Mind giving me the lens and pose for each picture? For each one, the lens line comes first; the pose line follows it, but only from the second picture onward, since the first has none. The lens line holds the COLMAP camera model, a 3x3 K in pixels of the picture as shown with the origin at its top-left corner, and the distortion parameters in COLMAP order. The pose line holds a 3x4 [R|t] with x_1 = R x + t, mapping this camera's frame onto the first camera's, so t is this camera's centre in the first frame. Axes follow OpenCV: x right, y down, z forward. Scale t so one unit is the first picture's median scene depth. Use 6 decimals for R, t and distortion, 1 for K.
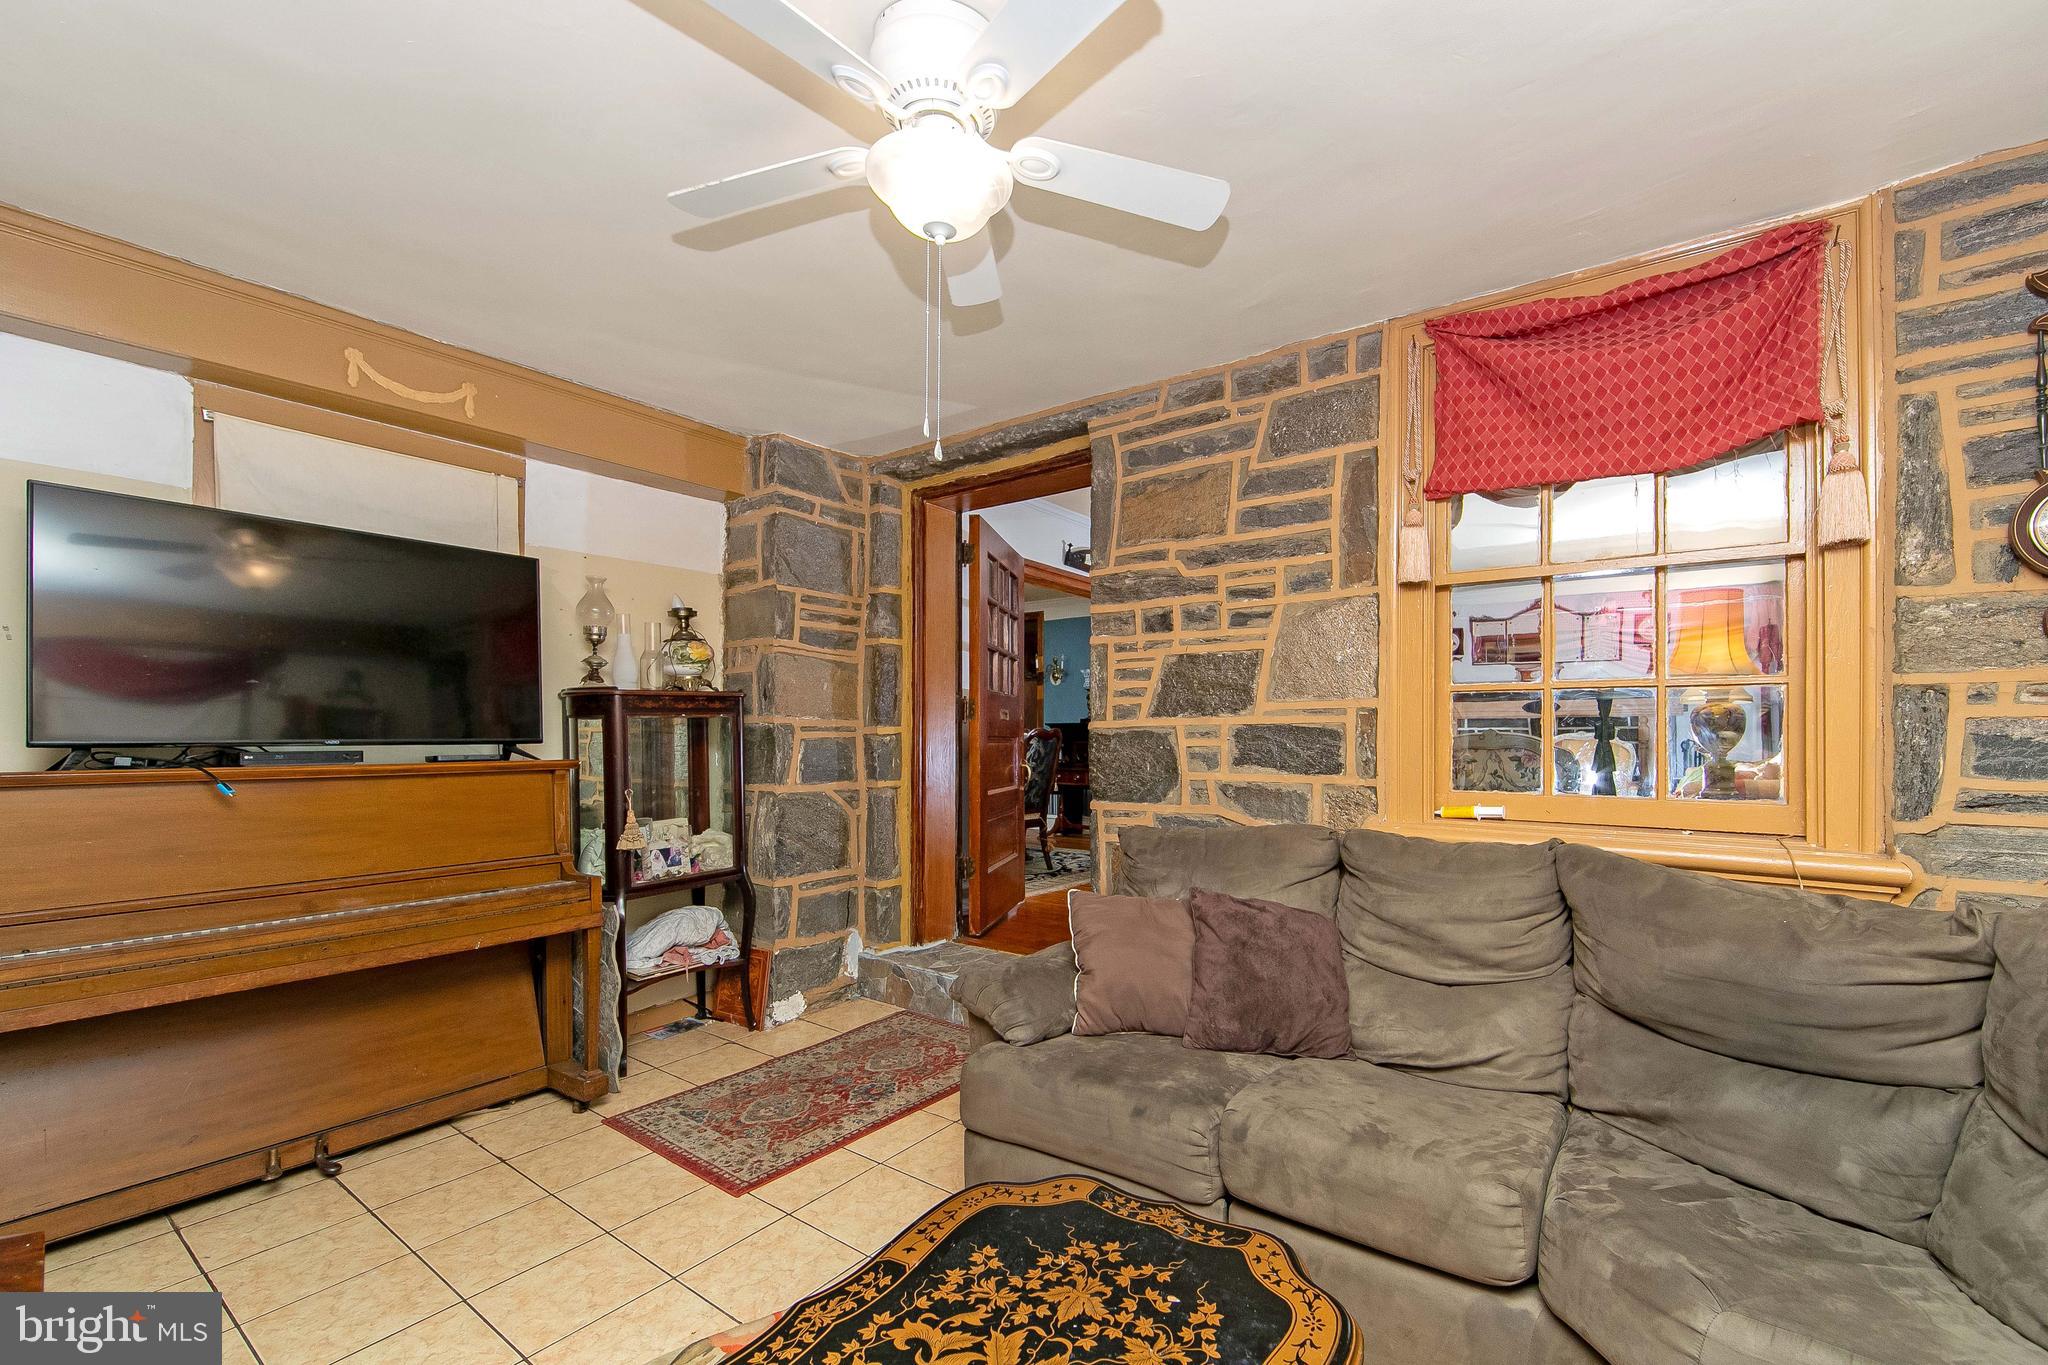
lens RADIAL K [[813.9, 0, 1042.9], [0, 813.9, 733.5], [0, 0, 1]] dist [-0.000796, 0.000174]
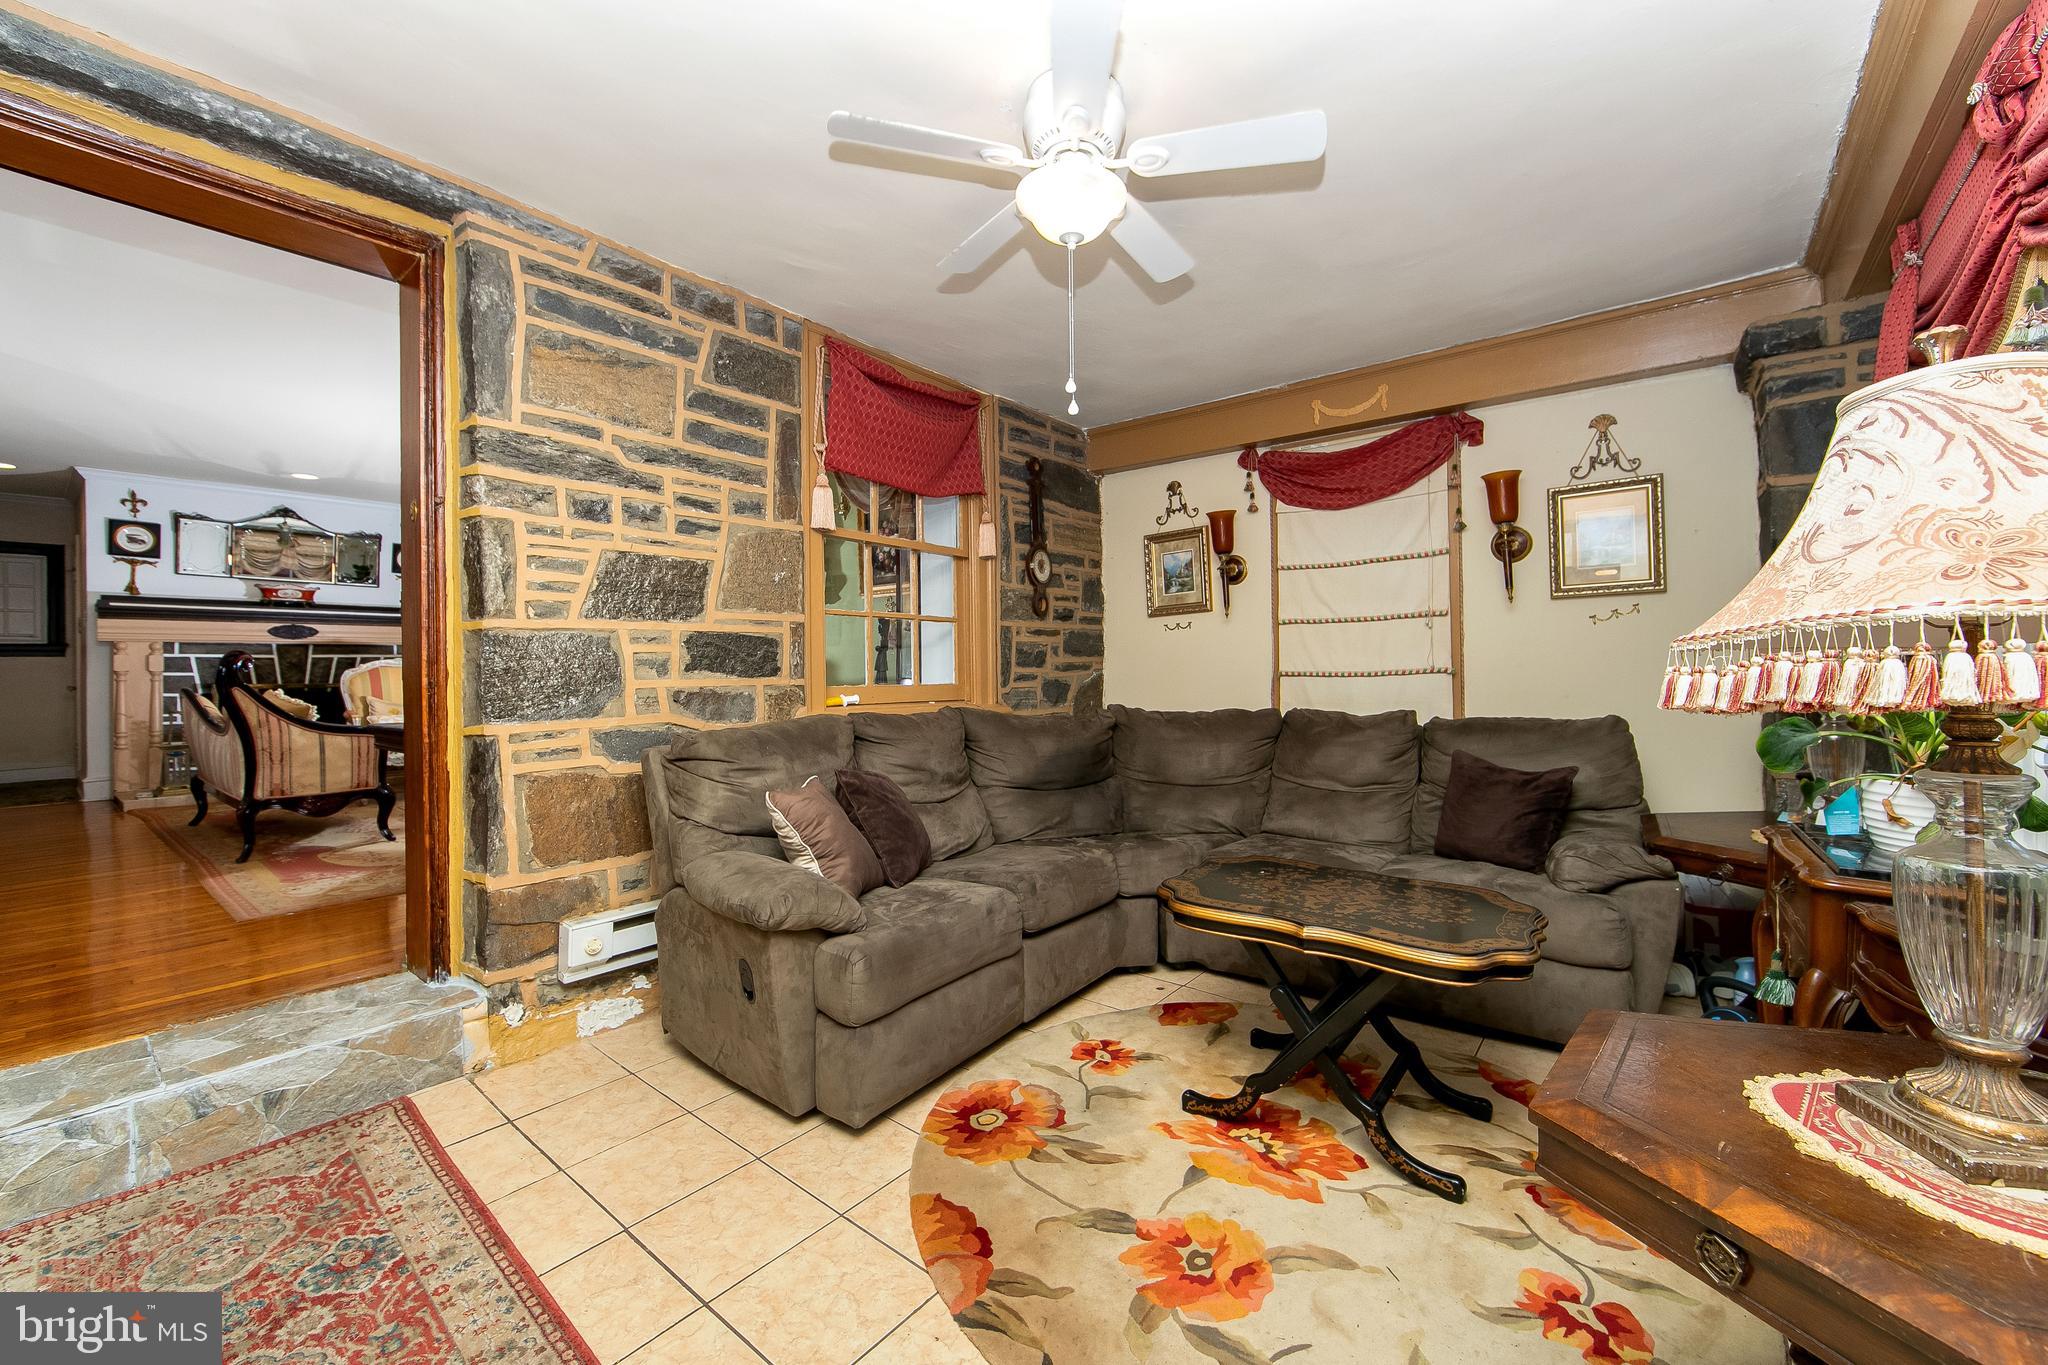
lens RADIAL K [[813.9, 0, 1033.8], [0, 813.9, 671.4], [0, 0, 1]] dist [-0.000796, 0.000174]
pose [[0.061443, -0.002499, 0.998107, -0.742803], [0.003332, 0.999992, 0.002299, 0.038331], [-0.998105, 0.003185, 0.061450, 0.508223]]
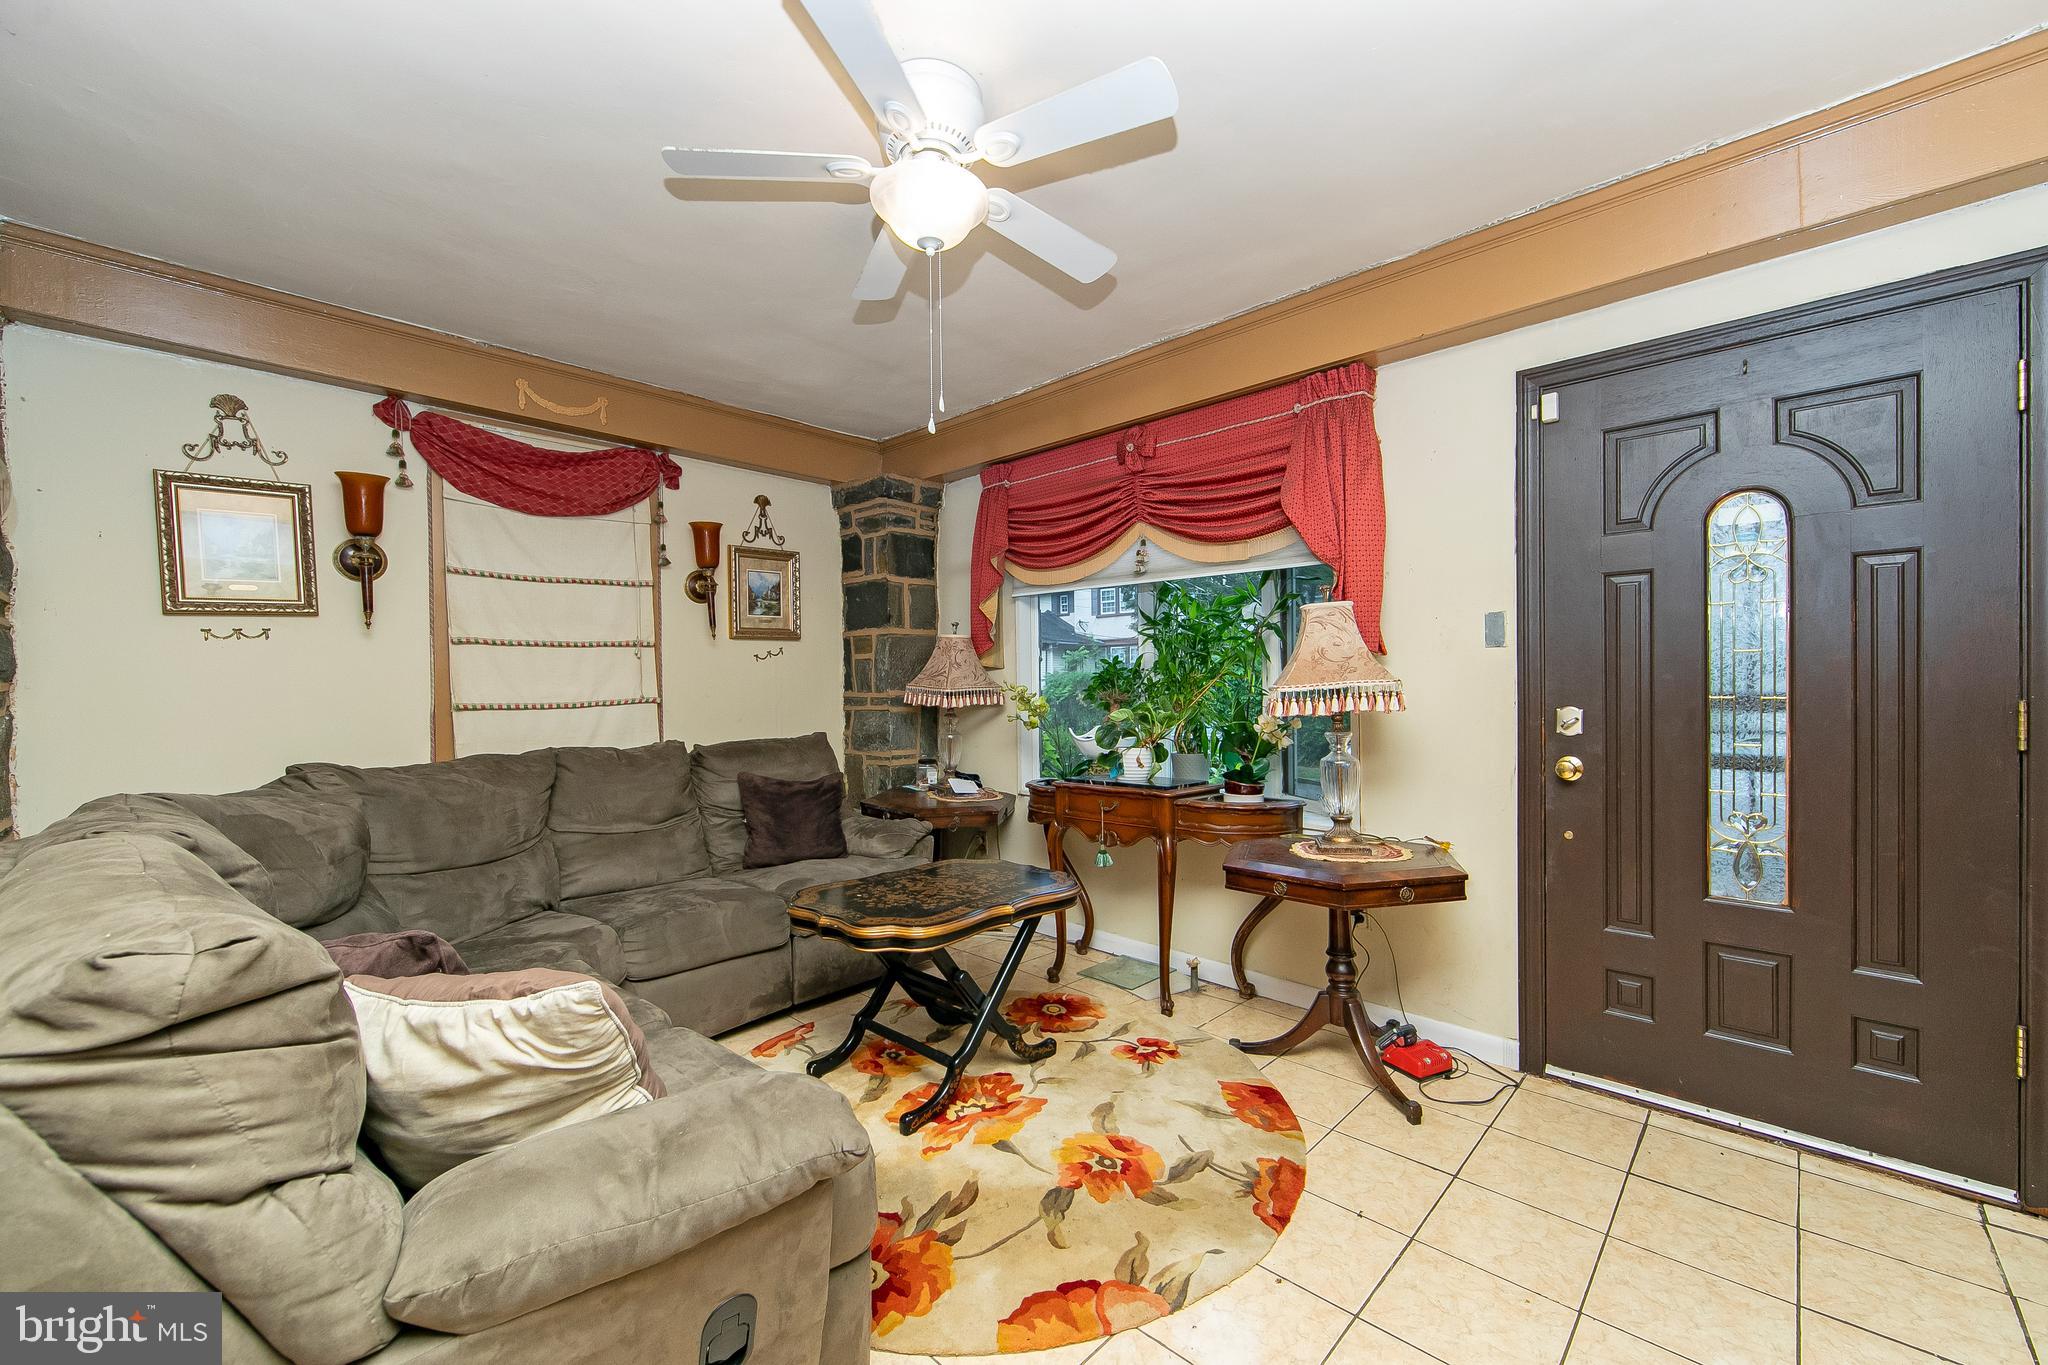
lens RADIAL K [[813.9, 0, 1032.0], [0, 813.9, 692.1], [0, 0, 1]] dist [-0.000796, 0.000174]
pose [[-0.987965, 0.006381, 0.154548, -0.242471], [0.007150, 0.999965, 0.004419, 0.027525], [-0.154514, 0.005470, -0.987975, 1.126313]]
